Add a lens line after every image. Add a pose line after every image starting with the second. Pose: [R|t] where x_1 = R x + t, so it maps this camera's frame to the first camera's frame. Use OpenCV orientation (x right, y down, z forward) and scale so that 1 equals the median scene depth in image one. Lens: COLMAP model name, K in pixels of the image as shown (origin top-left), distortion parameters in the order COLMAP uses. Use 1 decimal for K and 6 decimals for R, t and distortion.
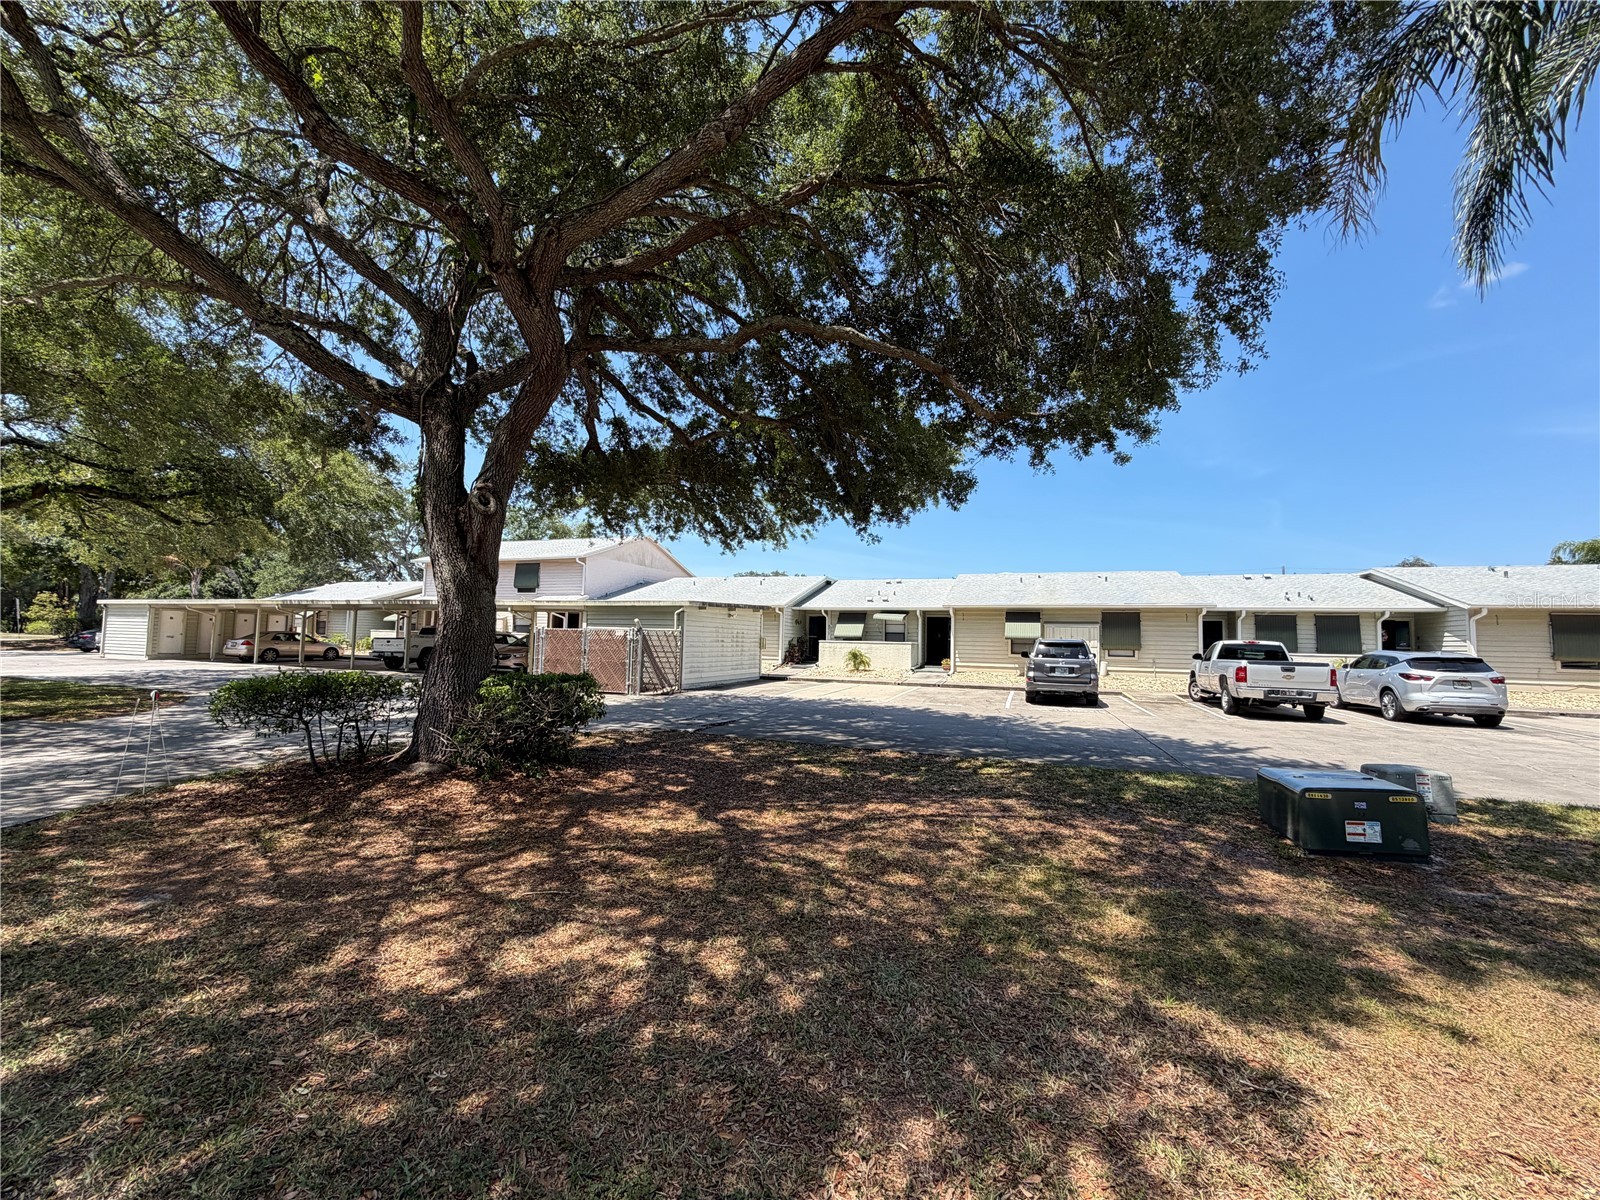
lens RADIAL K [[633.7, 0, 777.9], [0, 633.7, 605.3], [0, 0, 1]] dist [0.022816, 0.000293]
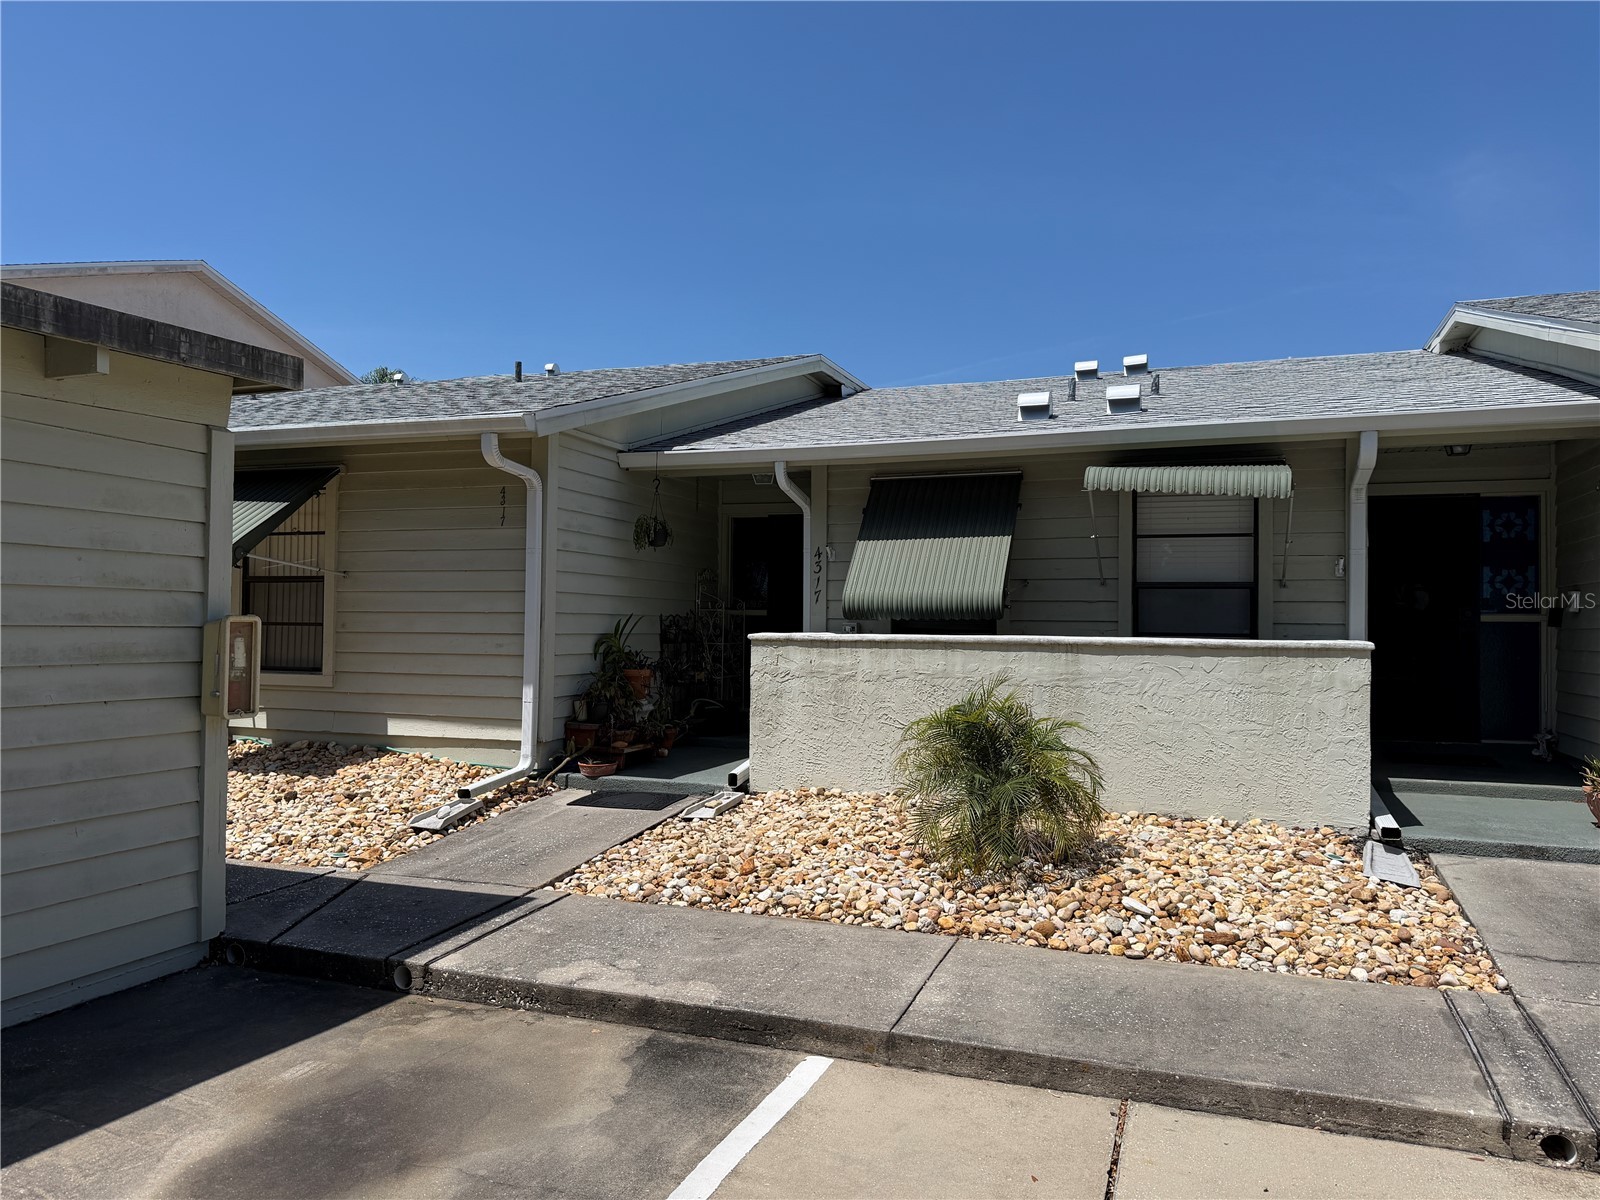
lens RADIAL K [[1131.7, 0, 800.0], [0, 1131.7, 600.0], [0, 0, 1]] dist [0.049118, -0.004832]
pose [[0.999748, -0.011767, 0.019104, 0.078650], [0.011093, 0.999326, 0.034992, 0.039578], [-0.019502, -0.034771, 0.999205, 0.763017]]
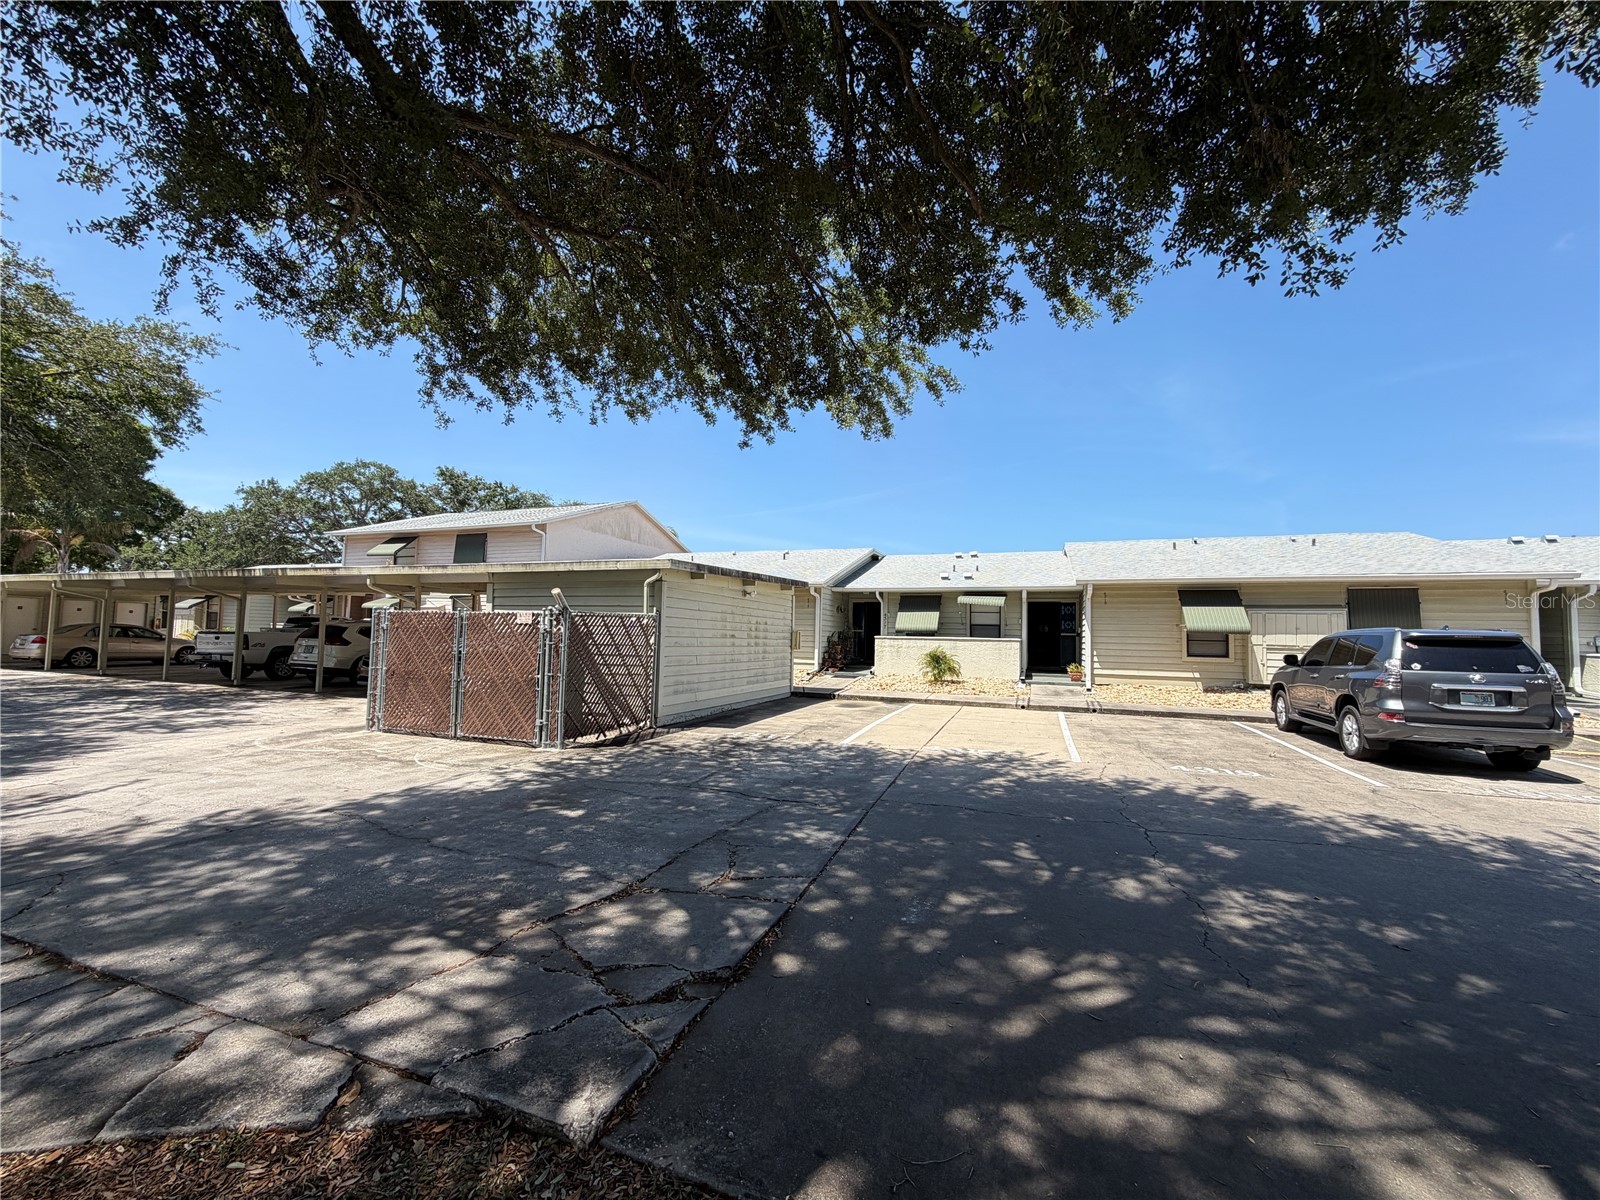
lens RADIAL K [[647.9, 0, 800.0], [0, 647.9, 600.0], [0, 0, 1]] dist [0.020196, 0.000071]
pose [[0.999614, 0.001239, 0.027740, -0.036093], [-0.001155, 0.999995, -0.003056, 0.021285], [-0.027744, 0.003023, 0.999610, 0.343680]]
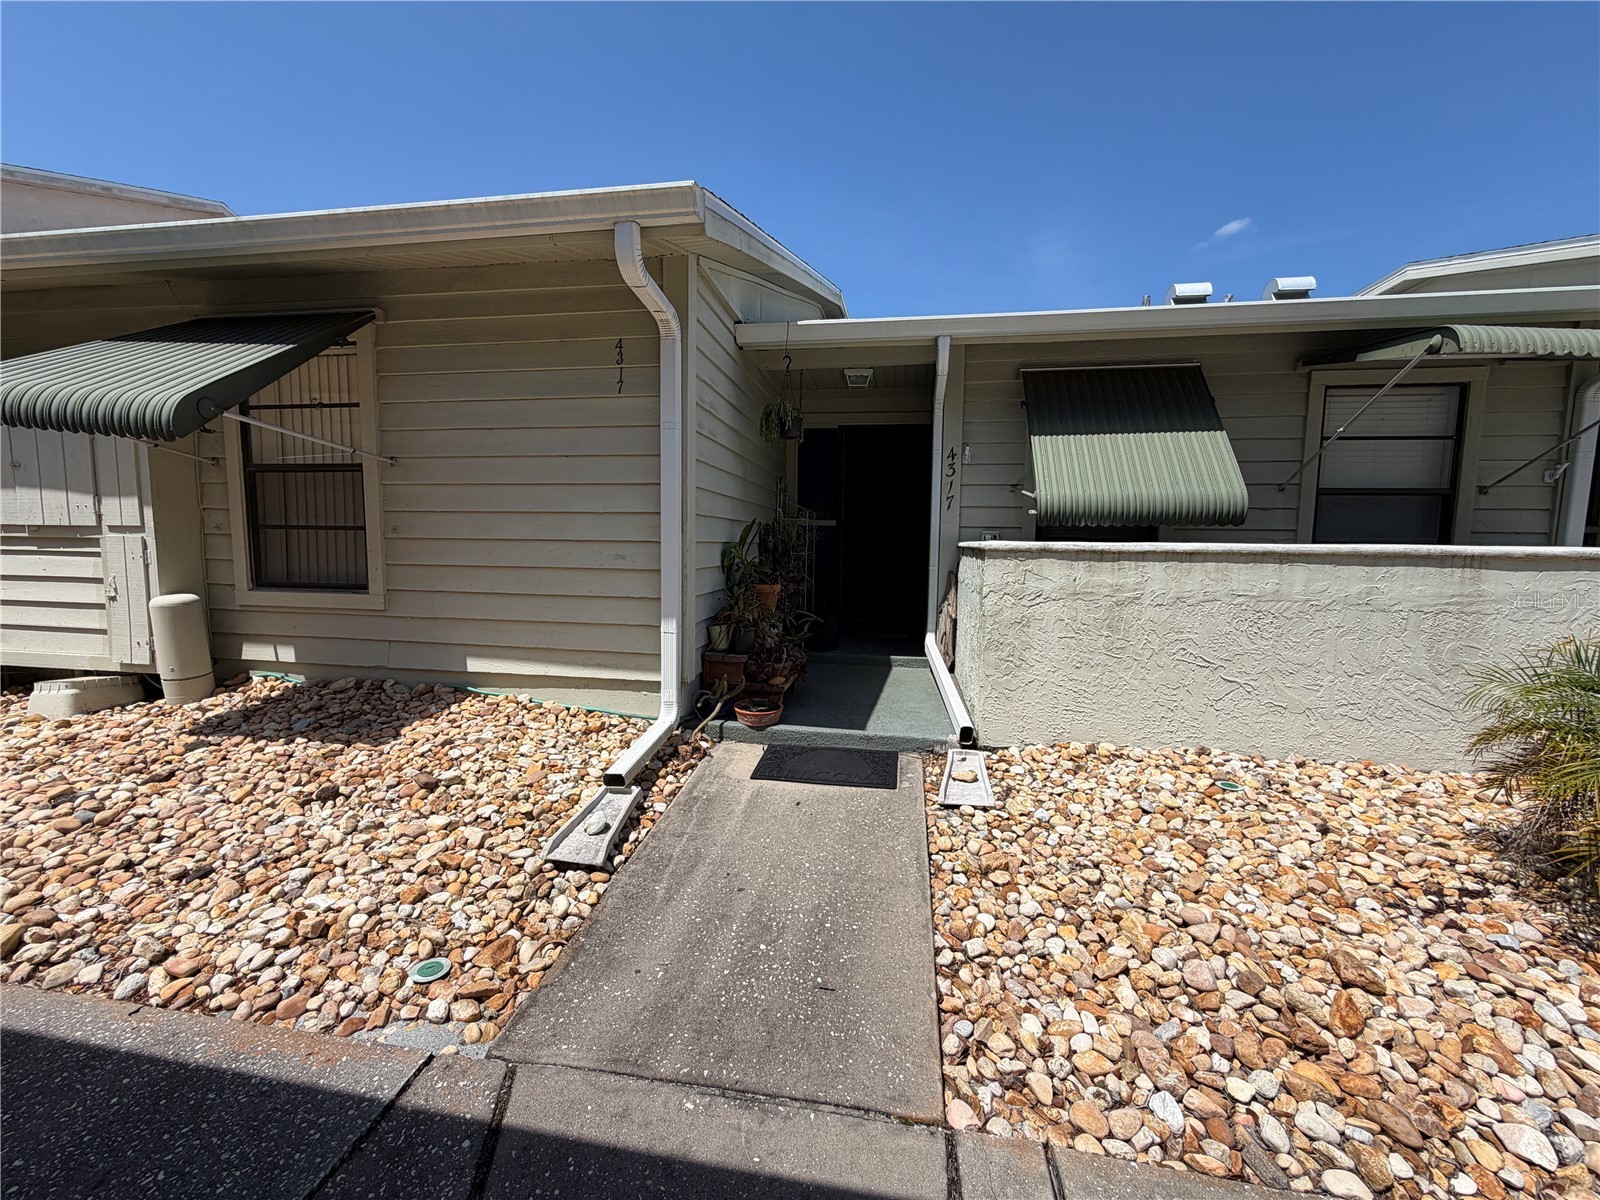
lens RADIAL K [[633.7, 0, 777.9], [0, 633.7, 605.3], [0, 0, 1]] dist [0.022816, 0.000293]
pose [[0.981457, -0.025635, 0.189962, 0.001109], [-0.003808, 0.988213, 0.153035, 0.052923], [-0.191646, -0.150920, 0.969791, 0.958222]]
